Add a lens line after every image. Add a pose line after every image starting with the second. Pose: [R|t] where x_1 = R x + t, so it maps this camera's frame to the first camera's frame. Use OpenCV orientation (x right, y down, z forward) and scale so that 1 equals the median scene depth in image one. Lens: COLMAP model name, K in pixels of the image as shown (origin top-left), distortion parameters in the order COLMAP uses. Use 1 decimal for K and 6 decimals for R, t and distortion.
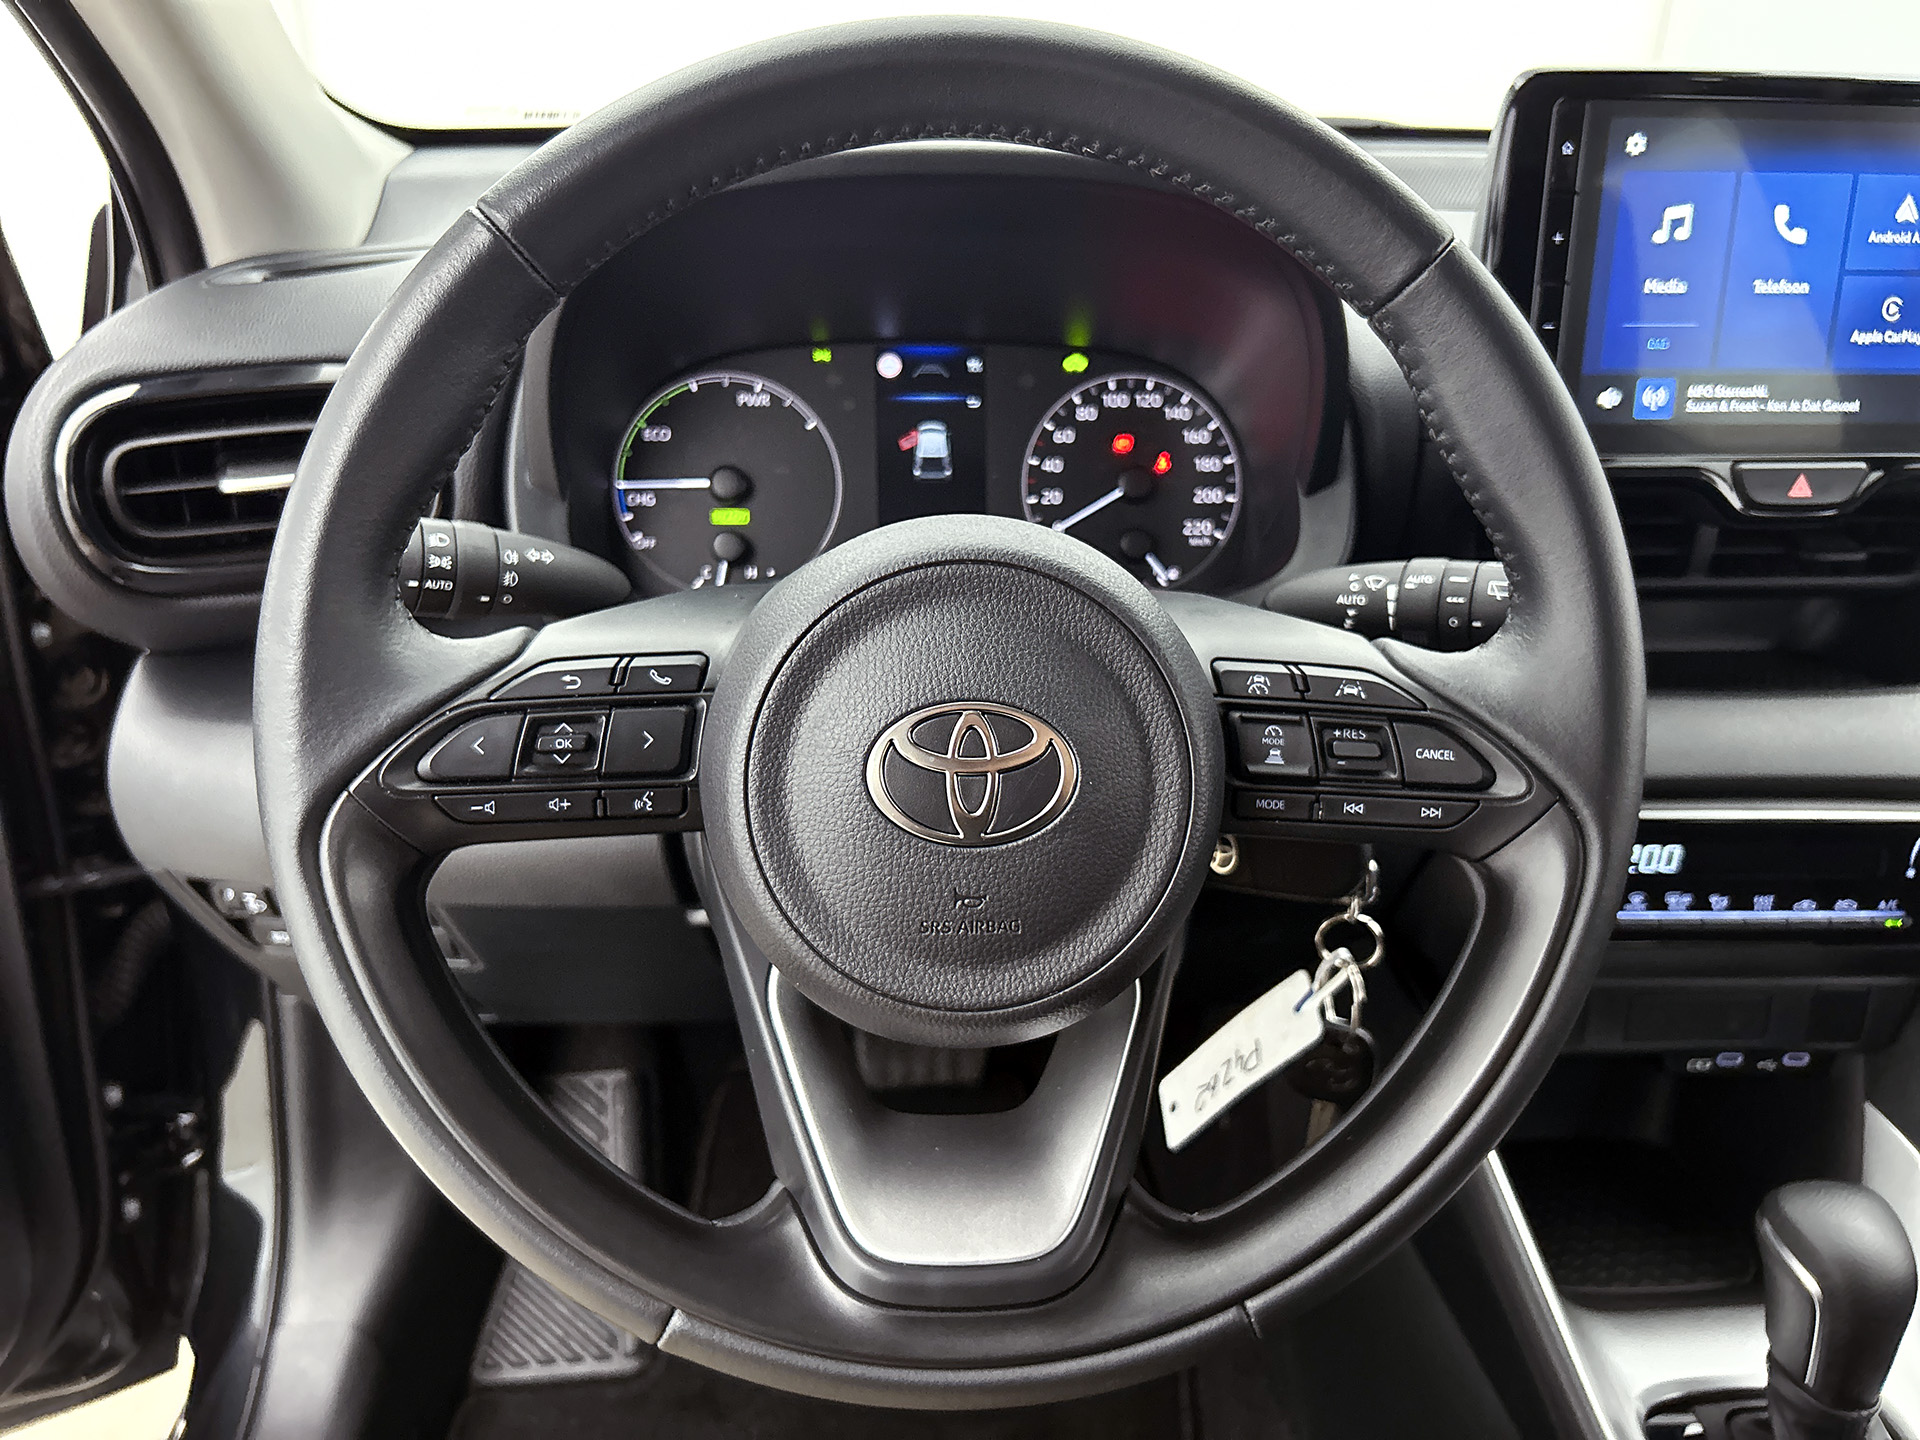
lens RADIAL K [[1459.8, 0, 970.8], [0, 1459.8, 691.9], [0, 0, 1]] dist [0.055291, -0.060289]
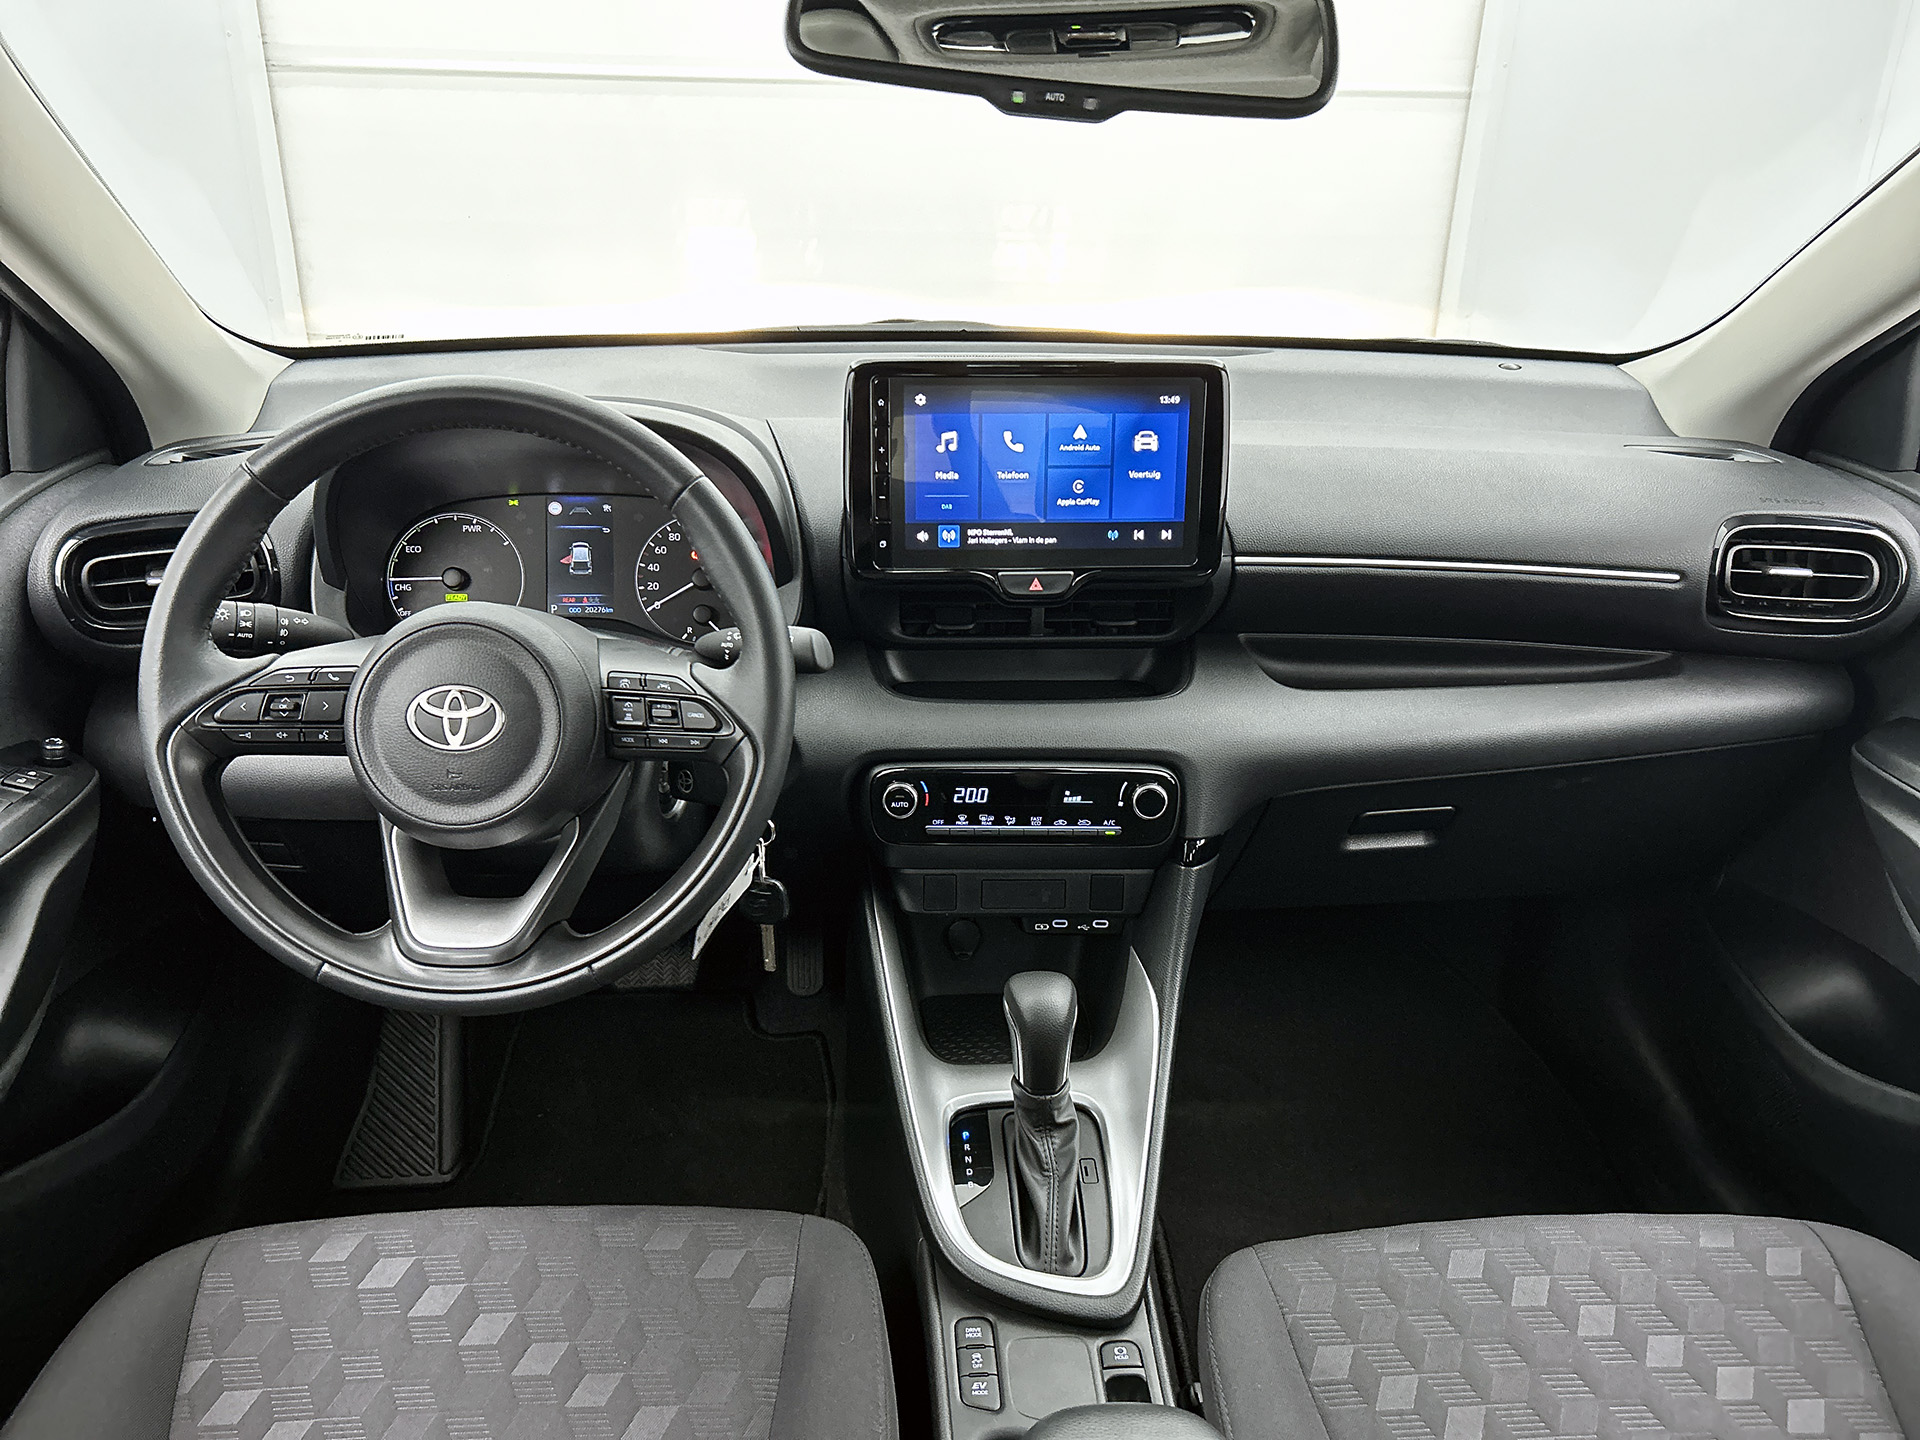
lens RADIAL K [[1459.8, 0, 955.2], [0, 1459.8, 707.7], [0, 0, 1]] dist [0.055291, -0.060289]
pose [[0.999930, 0.001743, -0.011720, 0.507776], [-0.002118, 0.999485, -0.032006, 0.070874], [0.011658, 0.032028, 0.999419, -0.802815]]
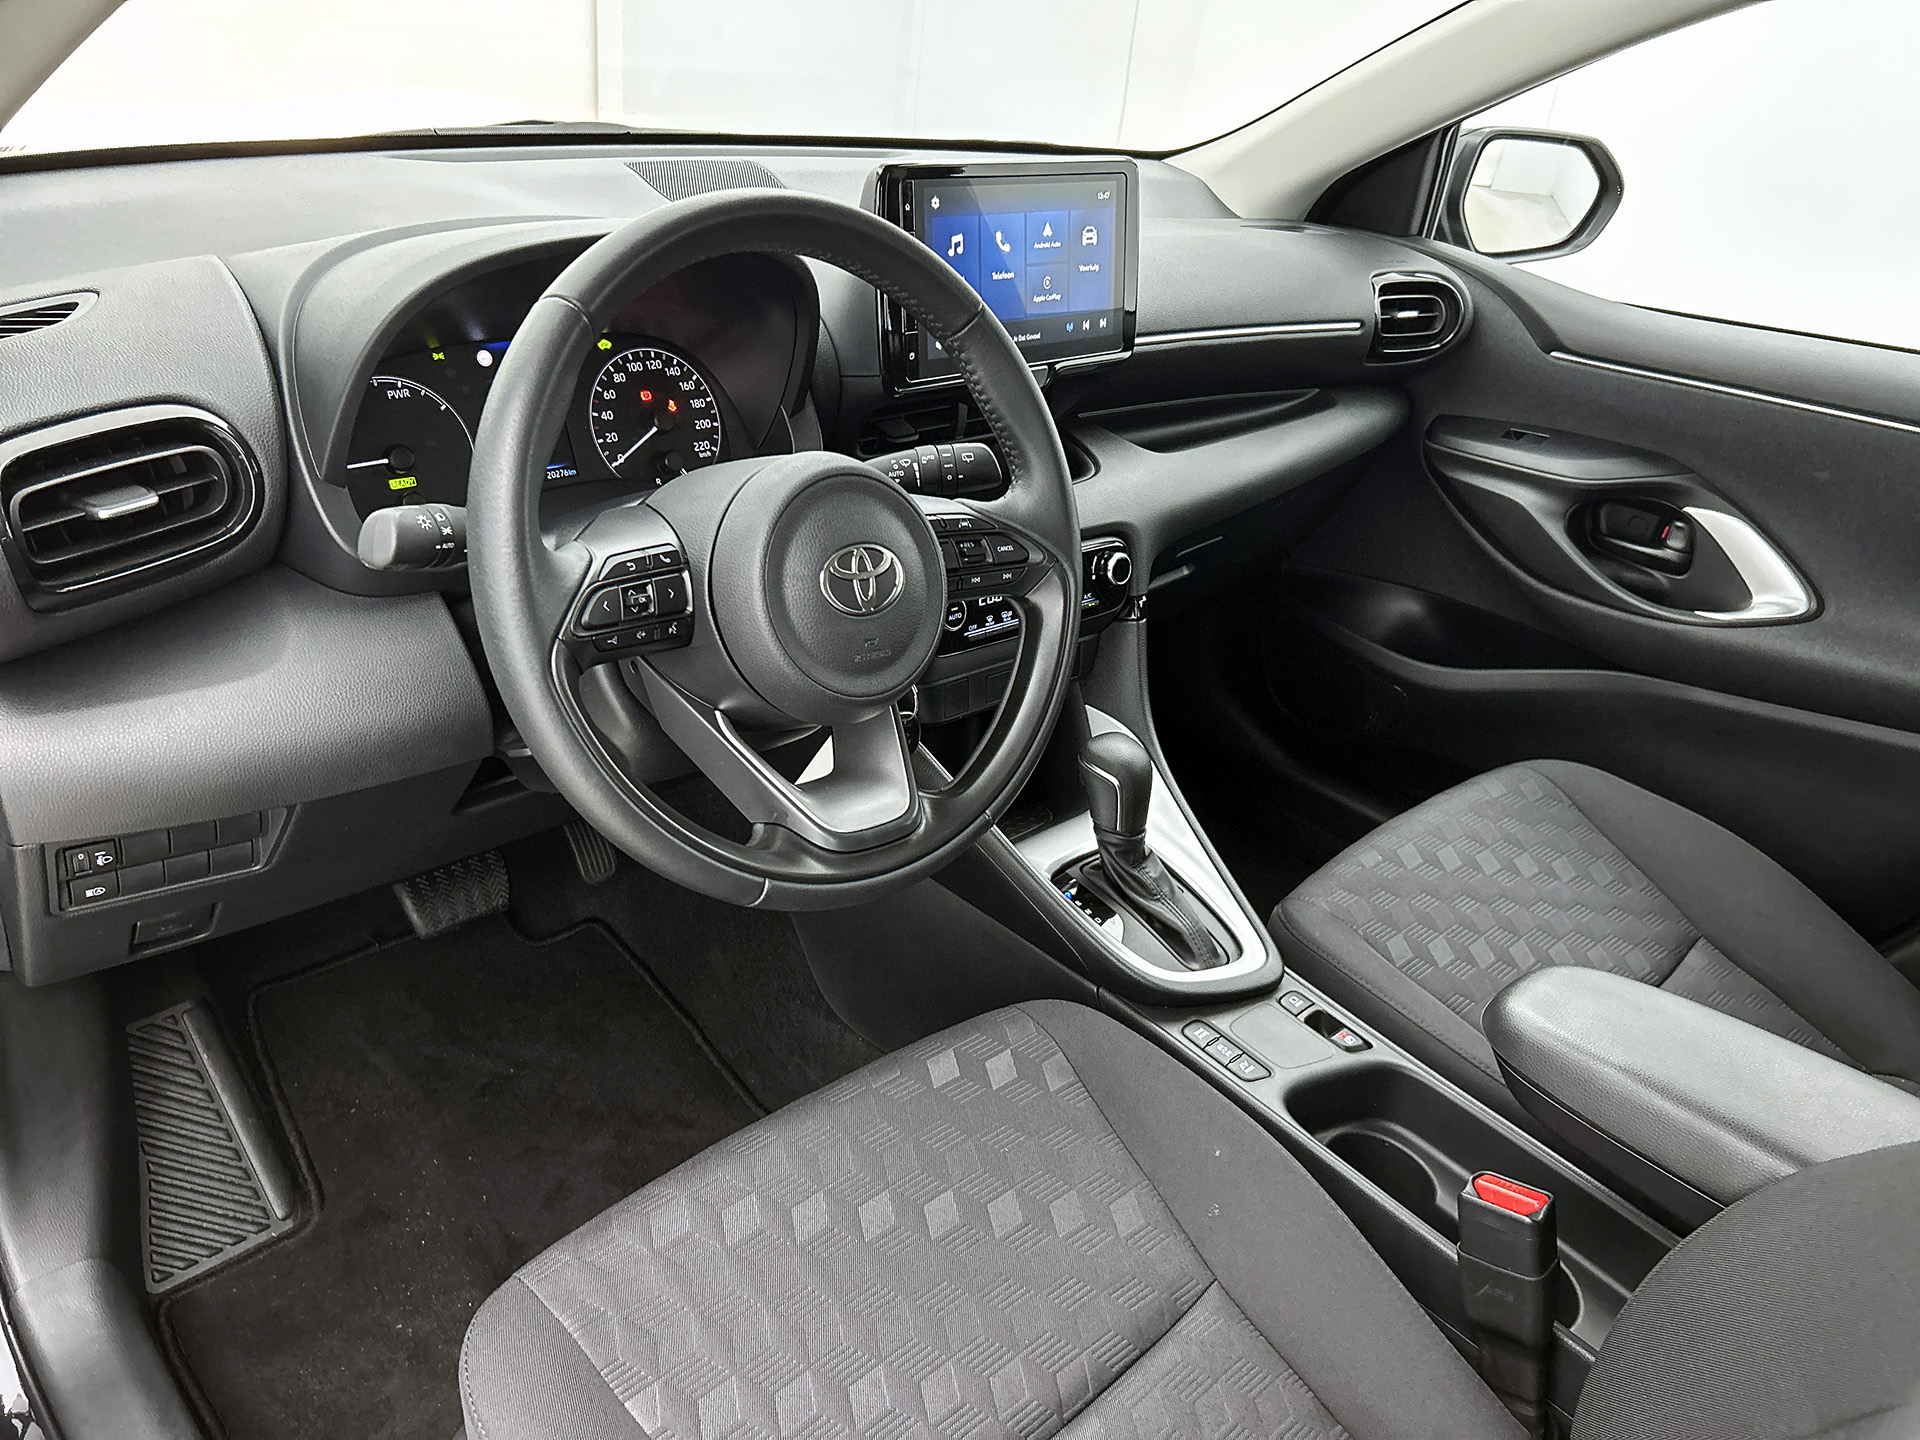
lens RADIAL K [[1459.8, 0, 969.7], [0, 1459.8, 701.7], [0, 0, 1]] dist [0.055291, -0.060289]
pose [[0.770421, -0.237376, 0.591696, -0.718119], [0.186096, 0.971412, 0.147403, -0.033014], [-0.609771, -0.003450, 0.792570, -0.450048]]
